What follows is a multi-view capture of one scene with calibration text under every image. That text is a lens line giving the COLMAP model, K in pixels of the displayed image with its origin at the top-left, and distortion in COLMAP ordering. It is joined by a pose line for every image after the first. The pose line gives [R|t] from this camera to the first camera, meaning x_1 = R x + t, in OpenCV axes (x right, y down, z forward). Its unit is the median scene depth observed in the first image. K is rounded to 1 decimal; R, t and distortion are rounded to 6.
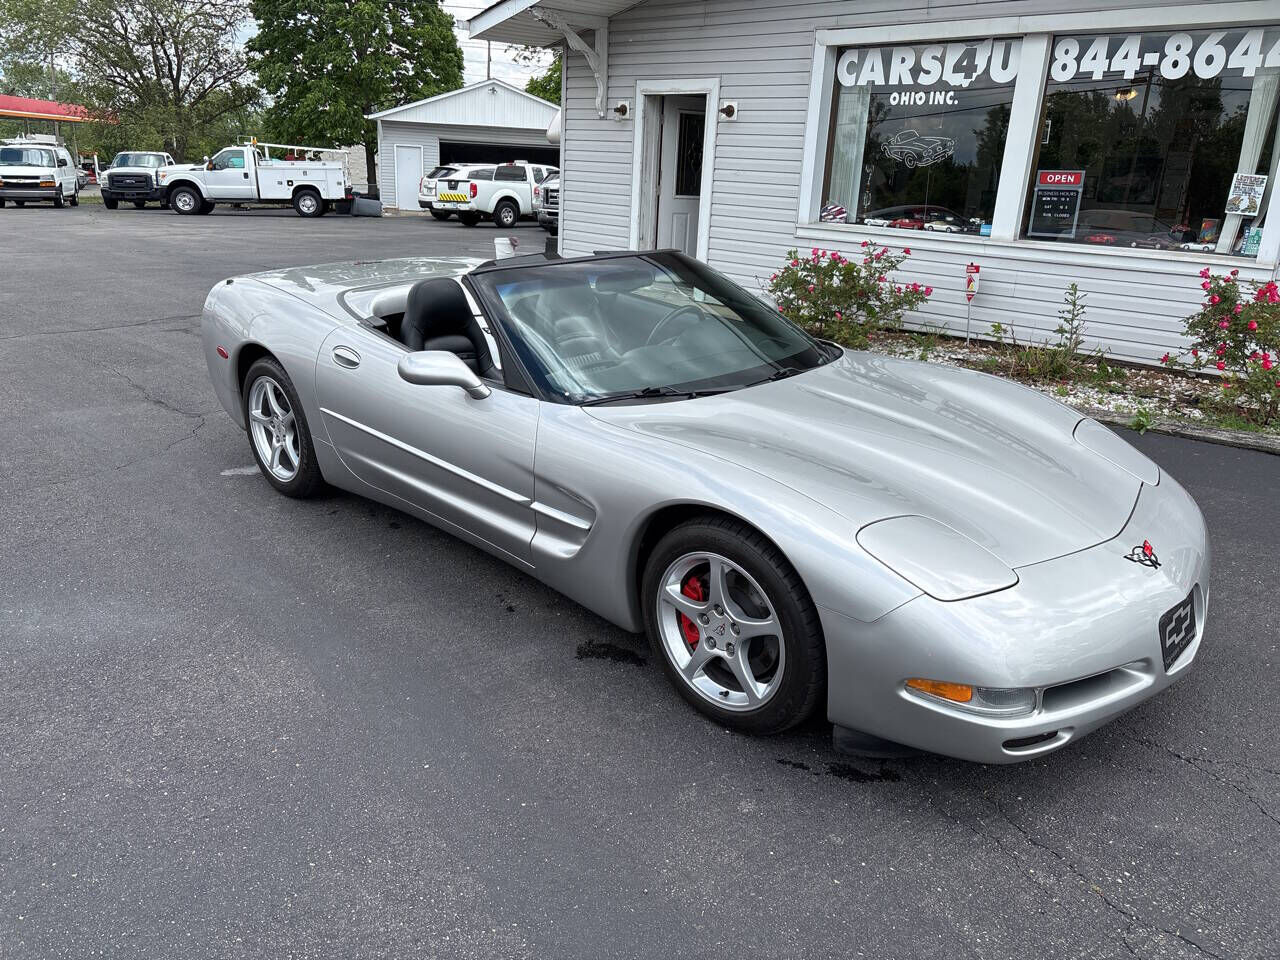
lens RADIAL K [[976.1, 0, 640.0], [0, 976.1, 480.0], [0, 0, 1]] dist [0.060775, -0.070869]
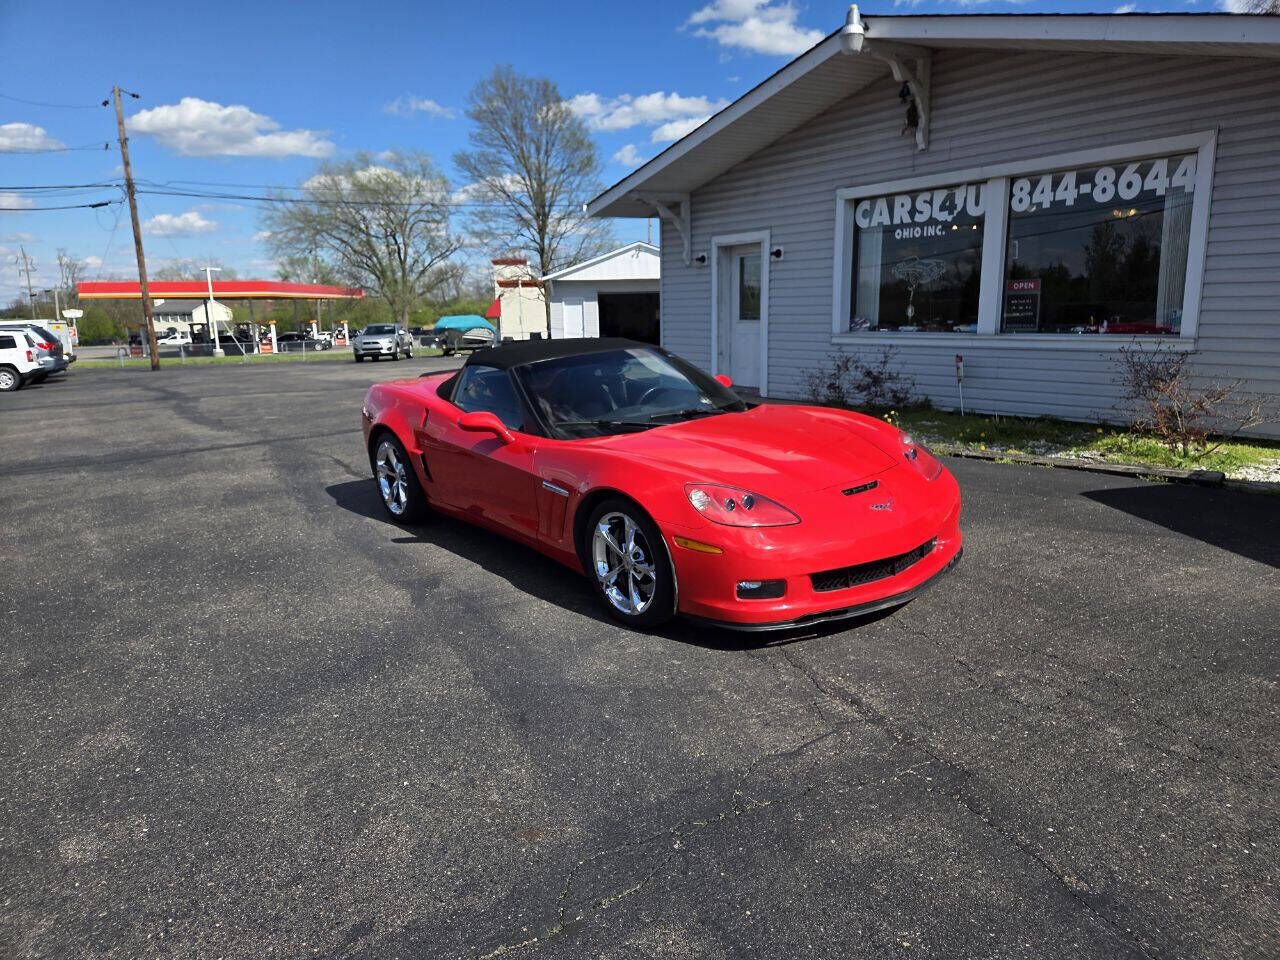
lens RADIAL K [[864.6, 0, 641.0], [0, 864.6, 476.7], [0, 0, 1]] dist [0.077820, -0.072716]
pose [[0.984592, -0.033224, -0.171683, 0.113511], [0.013065, 0.993018, -0.117238, 0.060823], [0.174379, 0.113189, 0.978151, -0.148591]]
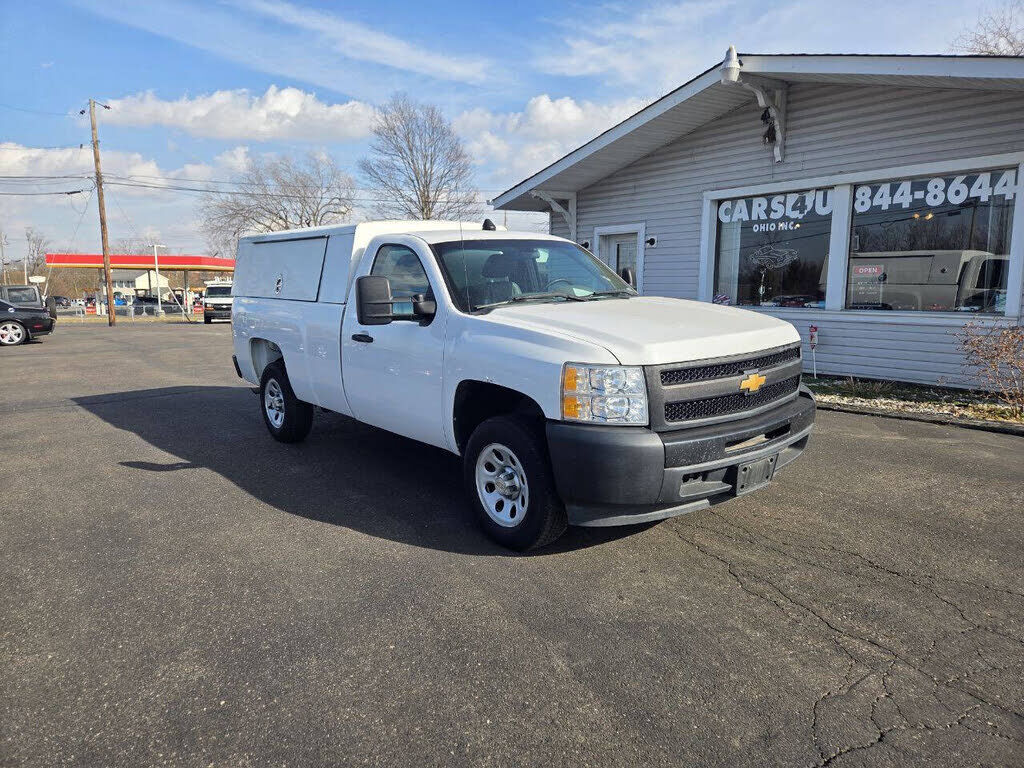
lens RADIAL K [[688.9, 0, 509.2], [0, 688.9, 375.6], [0, 0, 1]] dist [0.088940, -0.083585]
pose [[0.989279, -0.025952, -0.143716, 0.019088], [0.000093, 0.984196, -0.177082, 0.050145], [0.146041, 0.175170, 0.973646, -0.121410]]
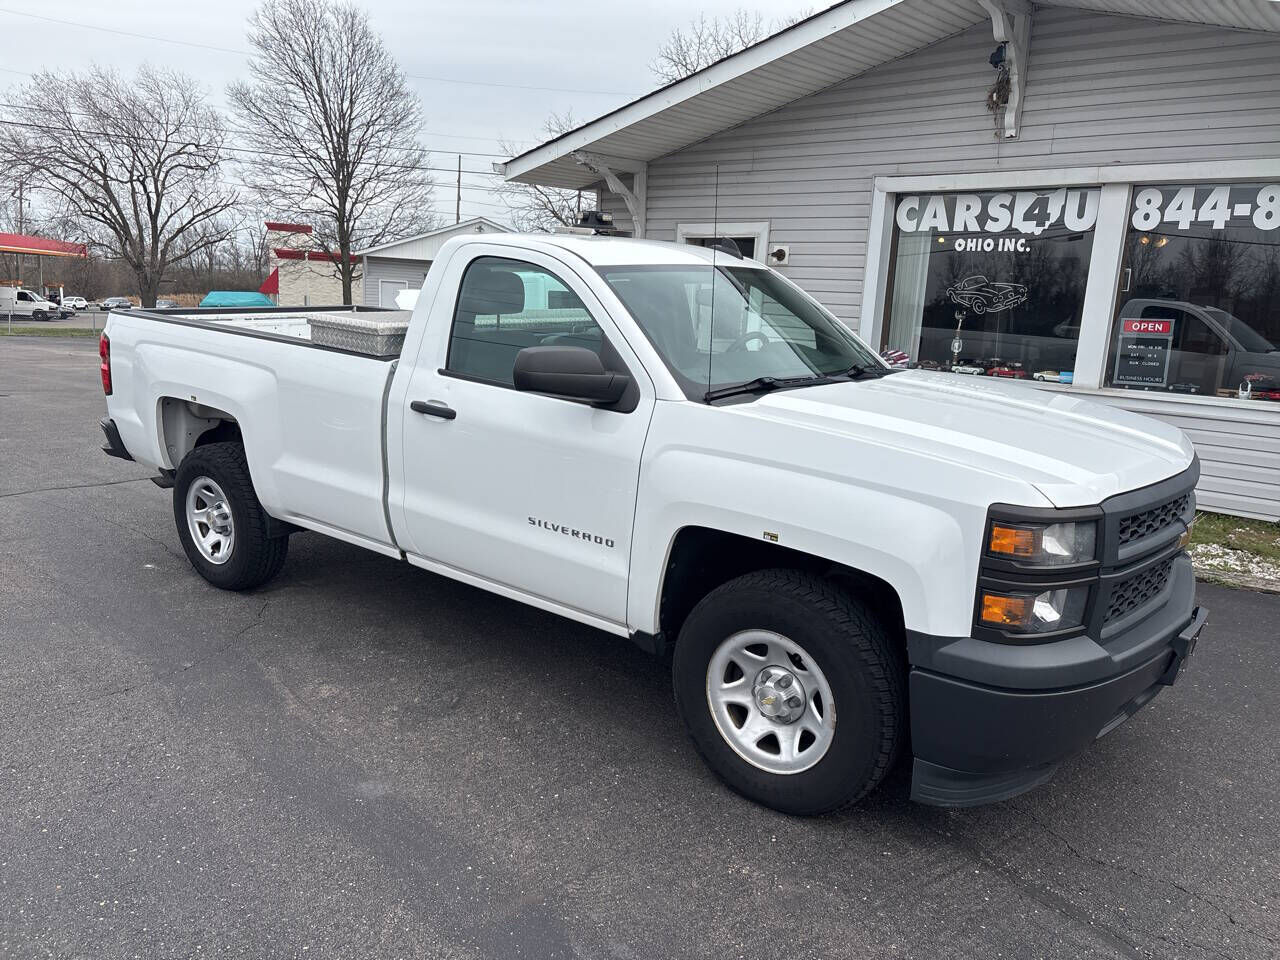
lens RADIAL K [[976.1, 0, 640.0], [0, 976.1, 480.0], [0, 0, 1]] dist [0.060775, -0.070869]
pose [[0.999003, 0.000394, 0.044646, -0.102838], [0.005292, 0.991868, -0.127161, -0.034235], [-0.044333, 0.127270, 0.990877, 0.079543]]
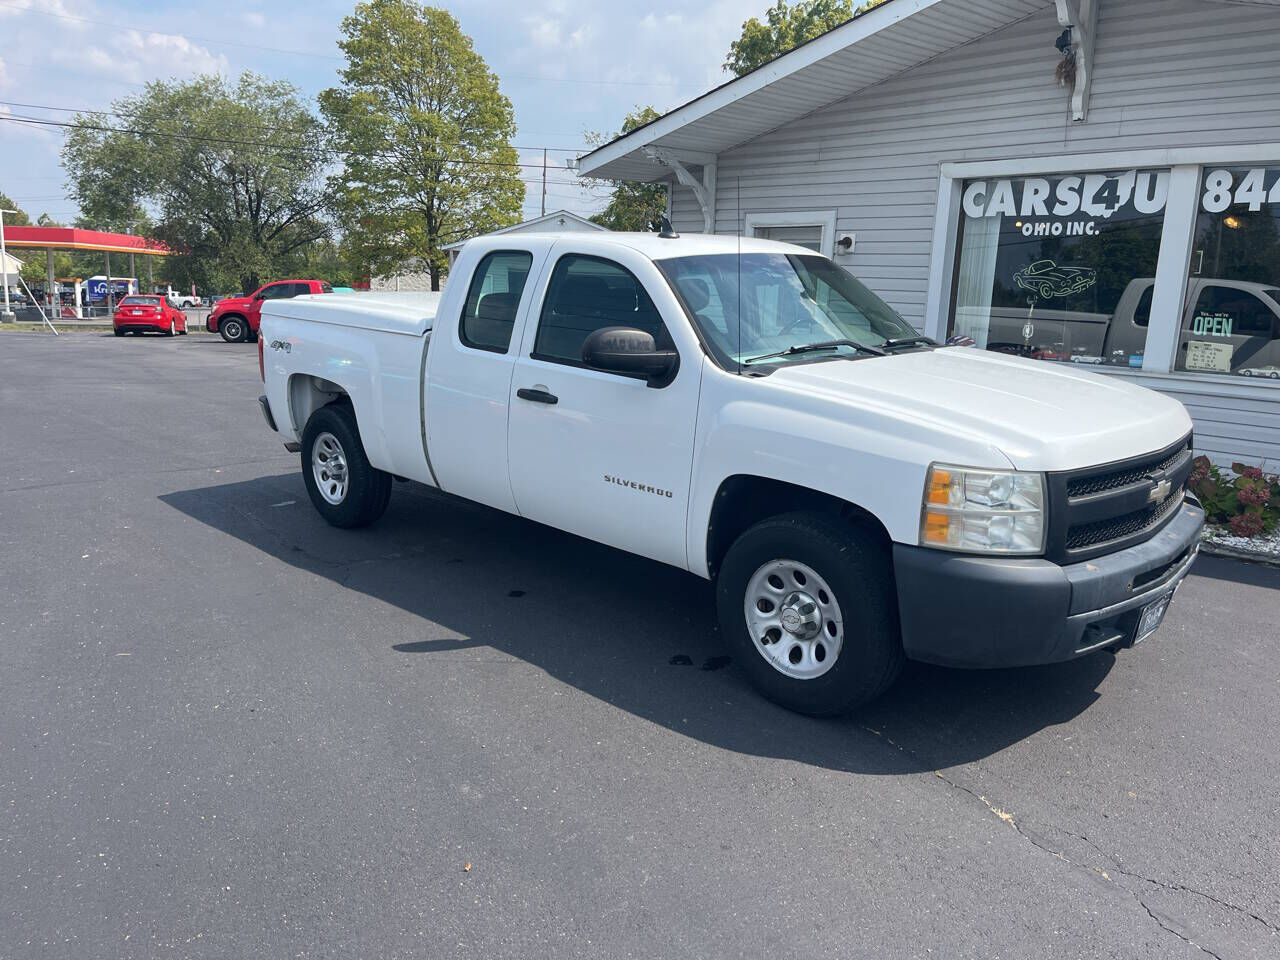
lens RADIAL K [[976.1, 0, 640.0], [0, 976.1, 480.0], [0, 0, 1]] dist [0.060775, -0.070869]
pose [[0.999583, 0.001303, -0.028830, -0.098575], [-0.004738, 0.992835, -0.119399, -0.021821], [0.028468, 0.119486, 0.992428, 0.049567]]
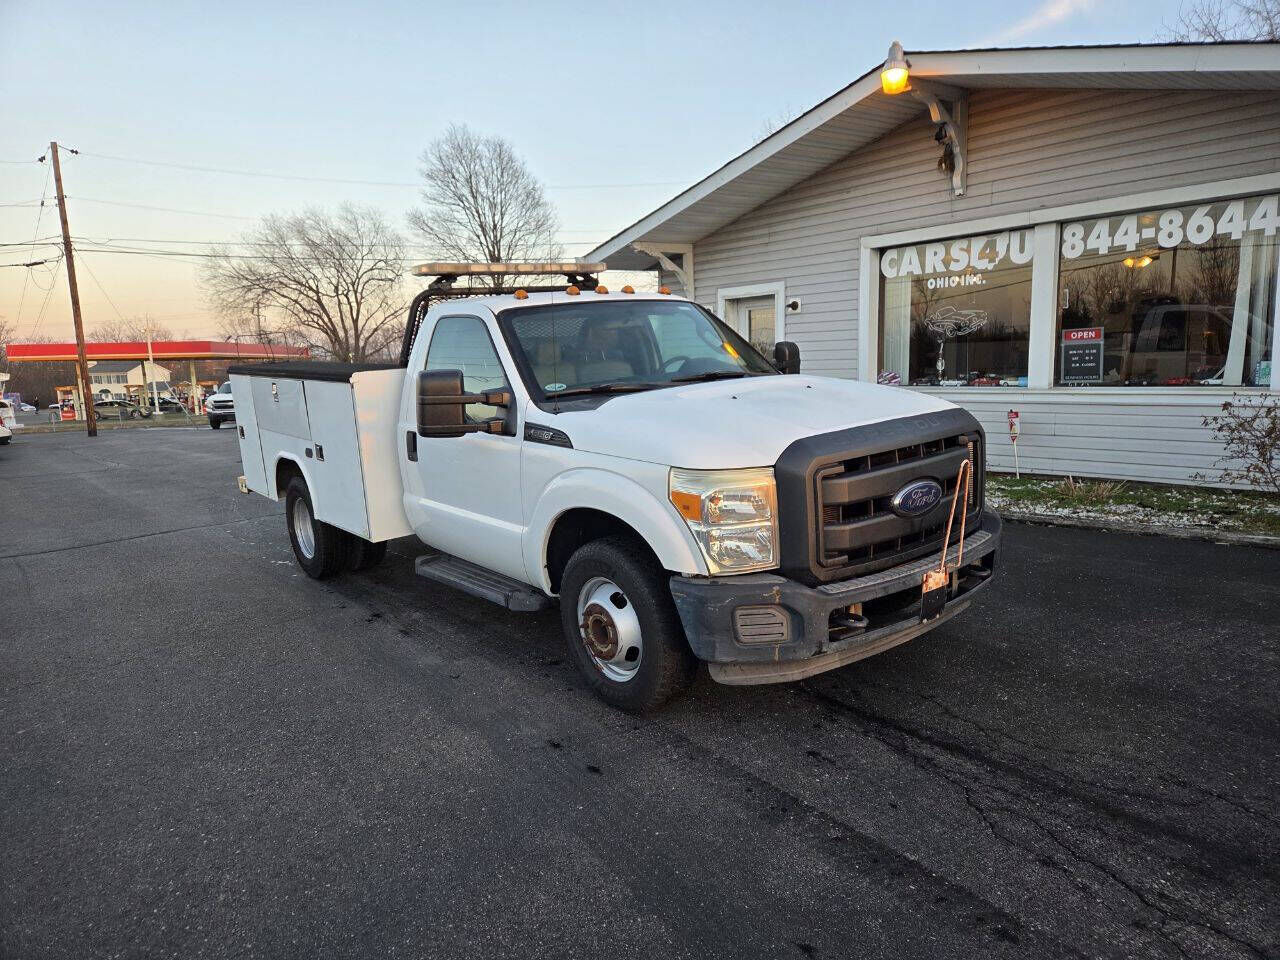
lens RADIAL K [[857.5, 0, 640.0], [0, 857.5, 480.0], [0, 0, 1]] dist [0.088213, -0.080889]
pose [[0.992032, -0.062810, -0.109217, 0.003392], [0.043352, 0.984111, -0.172180, 0.020693], [0.118296, 0.166073, 0.978992, -0.052331]]
